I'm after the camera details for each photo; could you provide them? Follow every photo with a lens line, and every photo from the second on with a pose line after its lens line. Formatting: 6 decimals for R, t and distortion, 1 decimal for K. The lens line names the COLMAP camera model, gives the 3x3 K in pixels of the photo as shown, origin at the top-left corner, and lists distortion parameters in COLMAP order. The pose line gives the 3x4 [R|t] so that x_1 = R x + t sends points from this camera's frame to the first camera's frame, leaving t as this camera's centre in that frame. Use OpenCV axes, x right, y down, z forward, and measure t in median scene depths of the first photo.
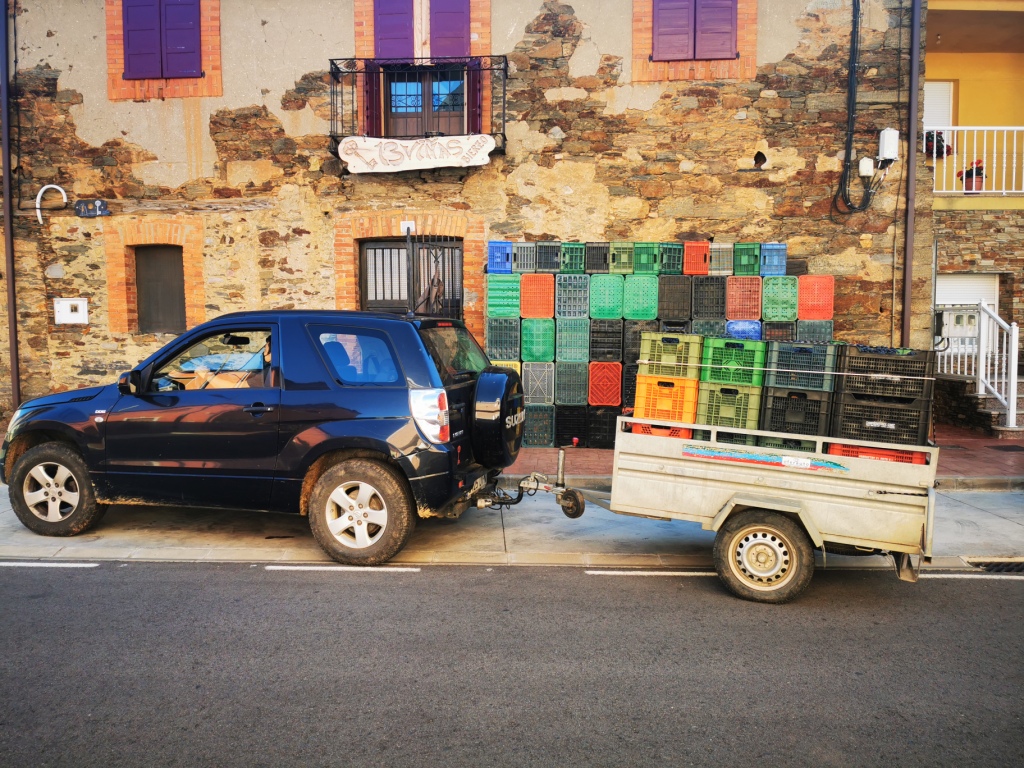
lens RADIAL K [[784.5, 0, 519.8], [0, 784.5, 382.8], [0, 0, 1]] dist [0.040662, -0.068222]
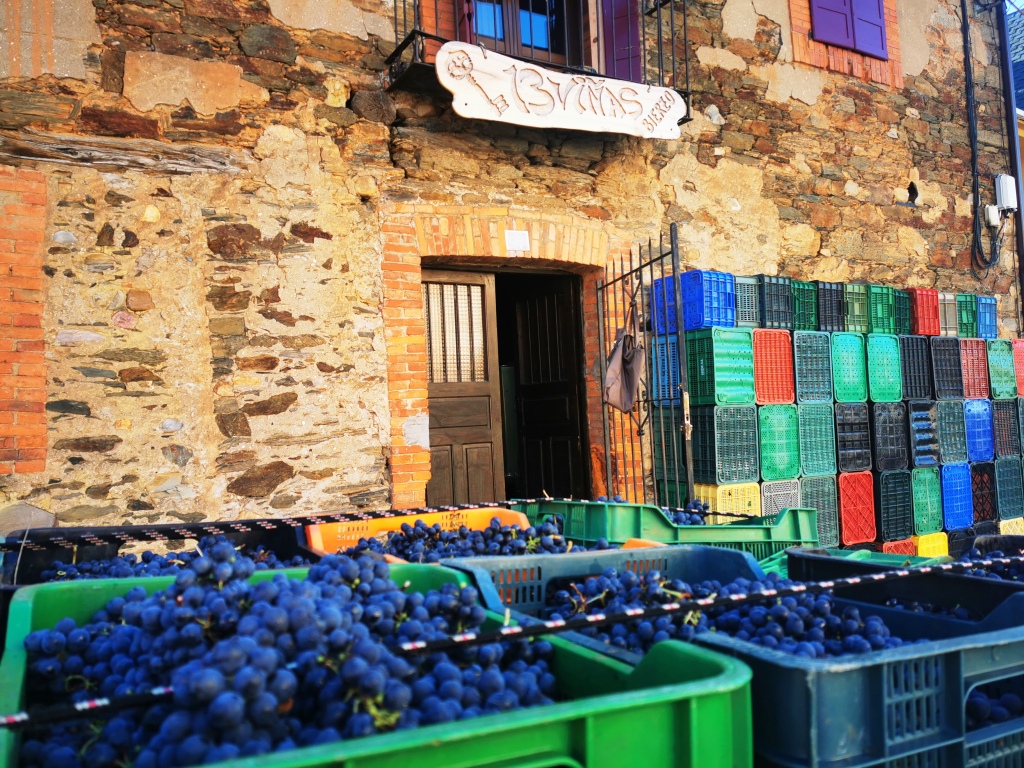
lens RADIAL K [[784.5, 0, 507.7], [0, 784.5, 384.4], [0, 0, 1]] dist [0.040662, -0.068222]
pose [[0.834667, -0.014593, 0.550561, -0.441305], [0.086873, 0.990623, -0.105446, -0.050446], [-0.543860, 0.135841, 0.828109, 0.592109]]
